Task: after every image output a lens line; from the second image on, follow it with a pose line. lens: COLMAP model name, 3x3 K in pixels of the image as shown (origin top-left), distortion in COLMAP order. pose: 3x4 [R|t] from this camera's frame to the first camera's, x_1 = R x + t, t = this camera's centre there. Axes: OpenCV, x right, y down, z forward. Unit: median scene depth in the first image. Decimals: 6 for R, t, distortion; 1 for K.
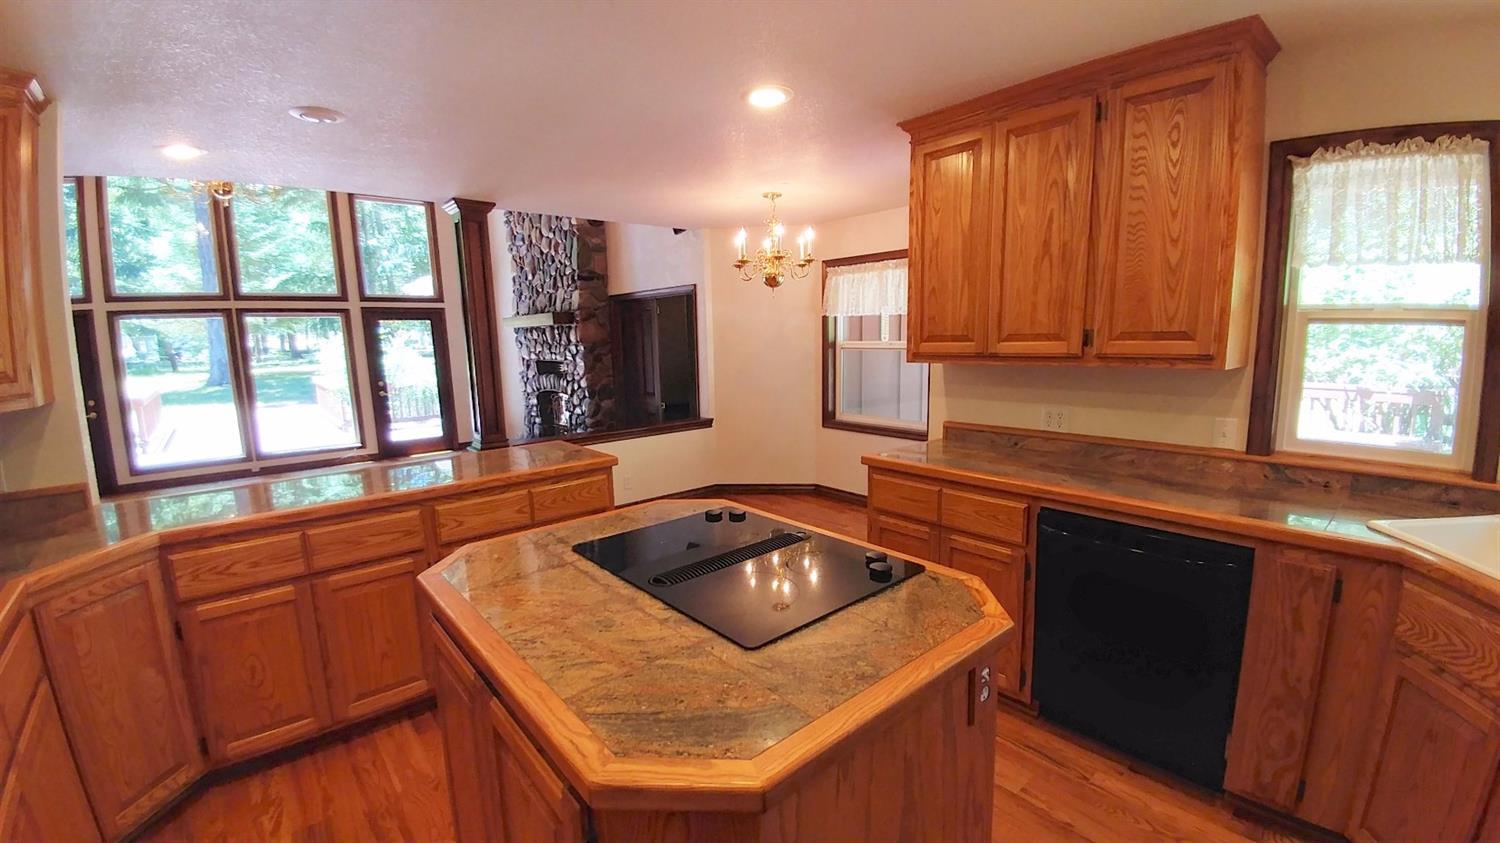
lens RADIAL K [[597.9, 0, 746.5], [0, 597.9, 434.6], [0, 0, 1]] dist [0.051776, -0.056706]
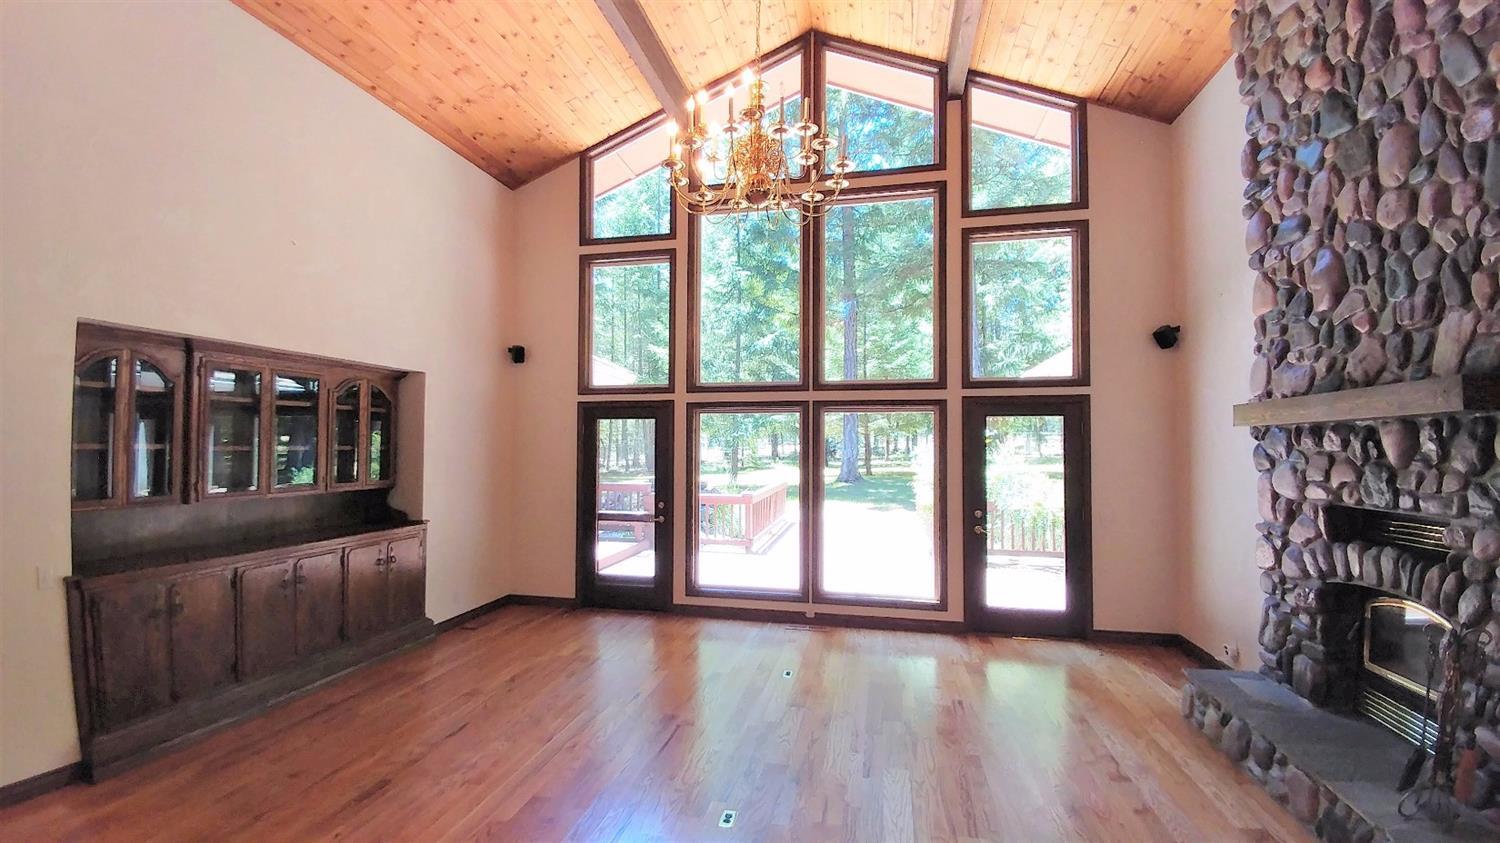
lens RADIAL K [[610.9, 0, 748.7], [0, 610.9, 427.5], [0, 0, 1]] dist [0.031018, -0.041198]
pose [[0.612031, 0.000567, -0.790834, -0.275137], [-0.145464, 0.983018, -0.111870, -0.075106], [0.777340, 0.183506, 0.601720, 0.463048]]
